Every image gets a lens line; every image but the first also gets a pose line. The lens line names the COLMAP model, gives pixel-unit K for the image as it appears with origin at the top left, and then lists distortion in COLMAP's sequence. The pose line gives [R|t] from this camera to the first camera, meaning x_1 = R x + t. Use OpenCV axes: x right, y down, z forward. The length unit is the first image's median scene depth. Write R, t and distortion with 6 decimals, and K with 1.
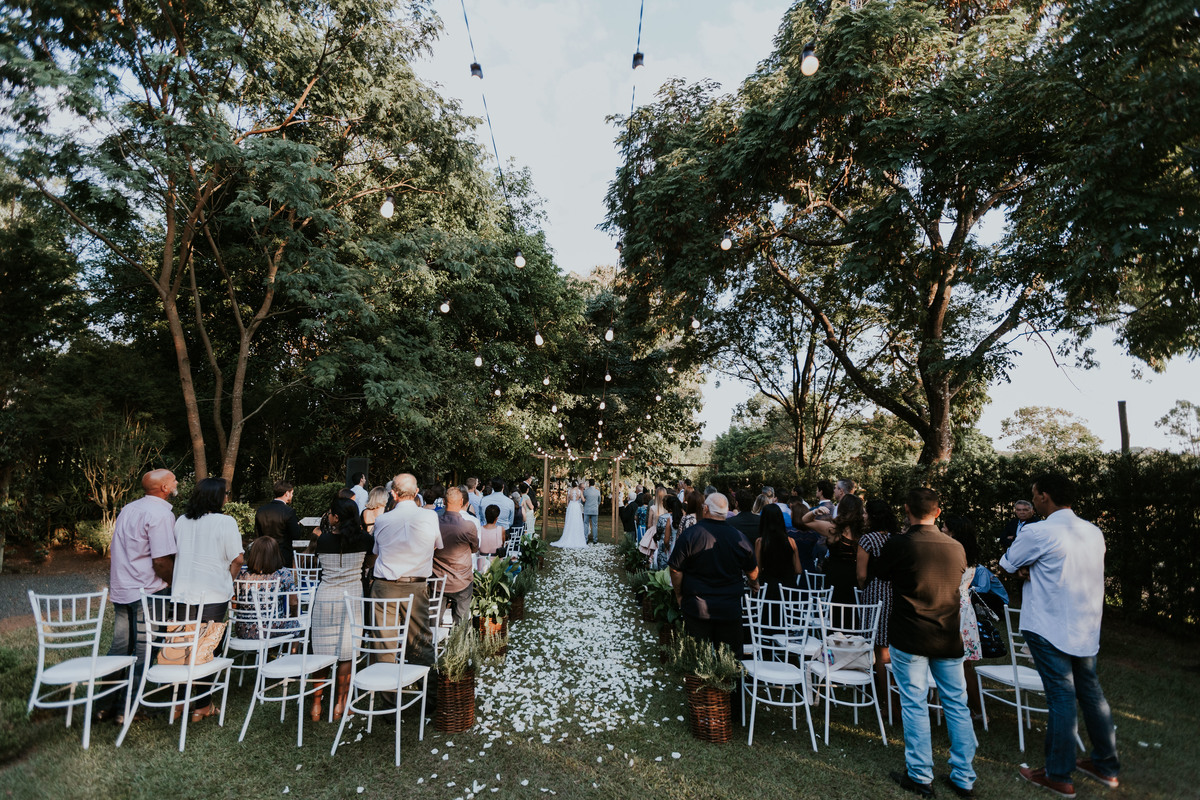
lens RADIAL K [[578.6, 0, 600.0], [0, 578.6, 400.0], [0, 0, 1]] dist [0.014215, 0.000448]
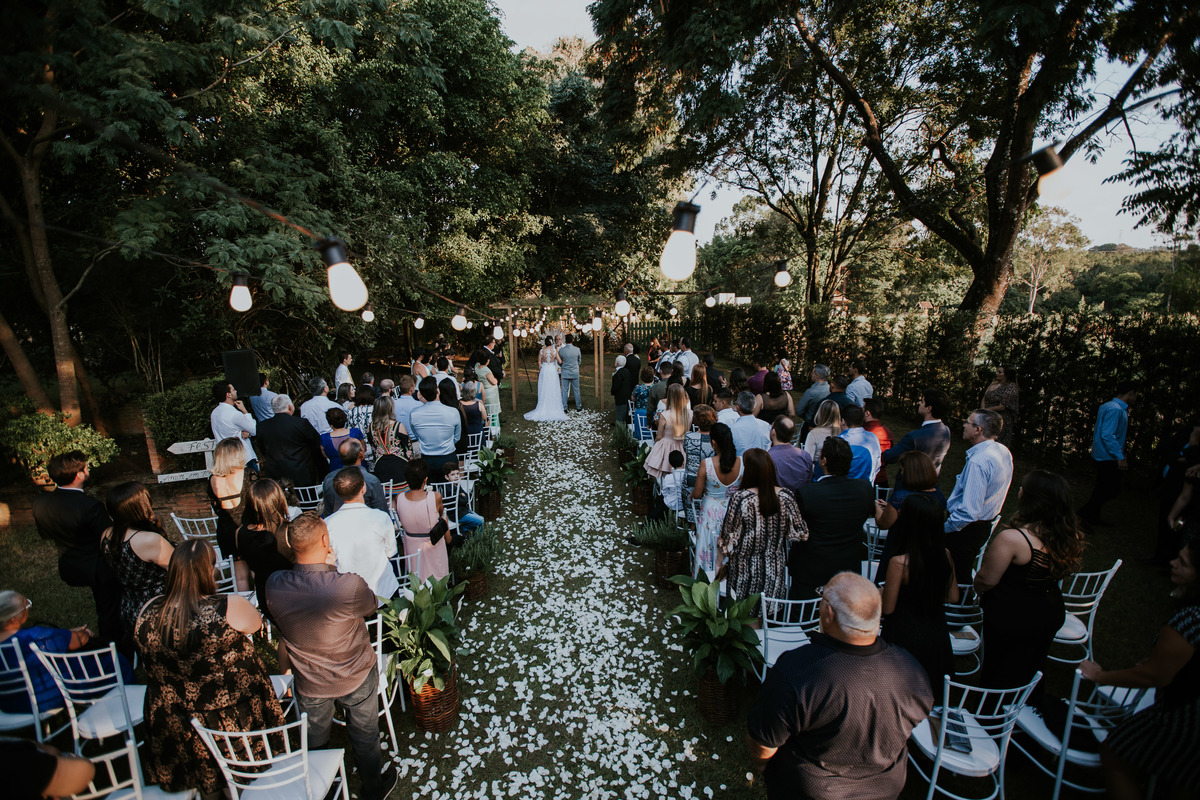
lens RADIAL K [[584.4, 0, 599.2], [0, 584.4, 409.8], [0, 0, 1]] dist [-0.056920, 0.031782]
pose [[0.998318, -0.046251, 0.034962, -0.005653], [0.031901, 0.941726, 0.334865, -0.034867], [-0.048413, -0.333186, 0.941617, 0.207242]]
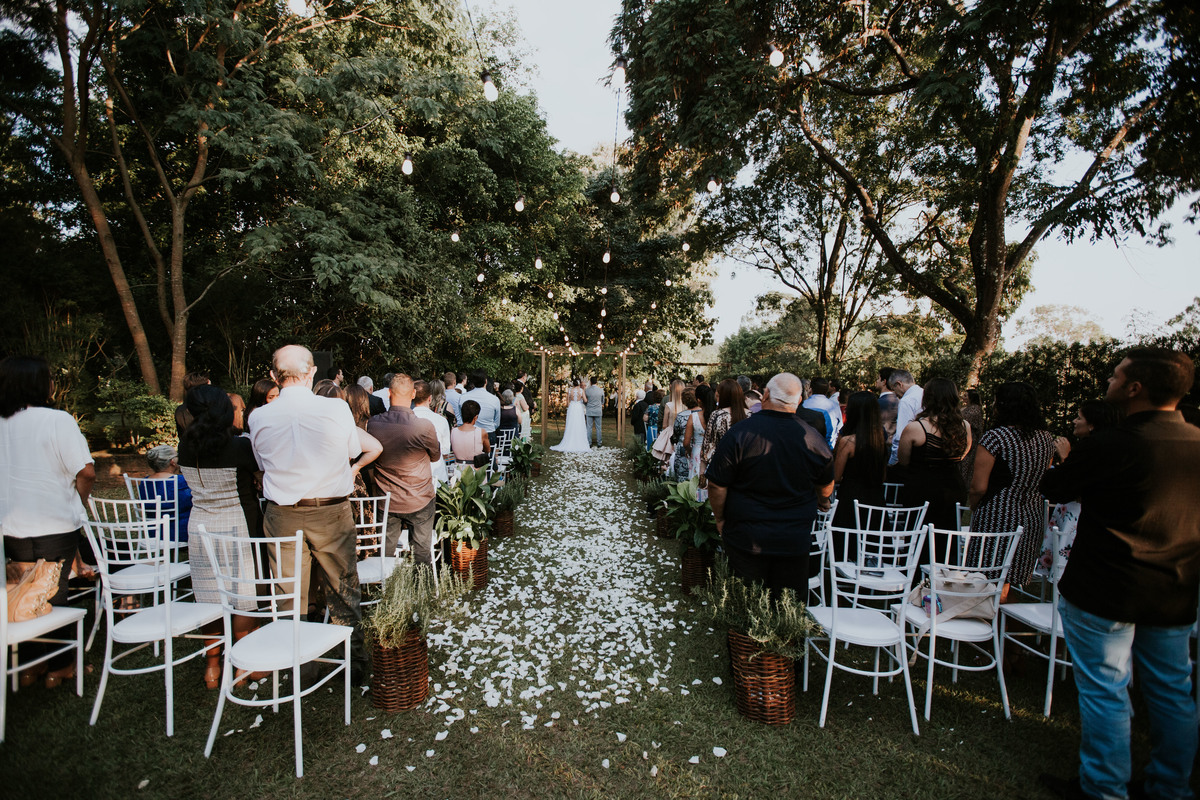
lens RADIAL K [[584.4, 0, 599.2], [0, 584.4, 409.8], [0, 0, 1]] dist [-0.056920, 0.031782]
pose [[0.999927, -0.007769, -0.009287, 0.000247], [0.009301, 0.983913, 0.178408, 0.026318], [0.007751, -0.178481, 0.983913, 0.107705]]
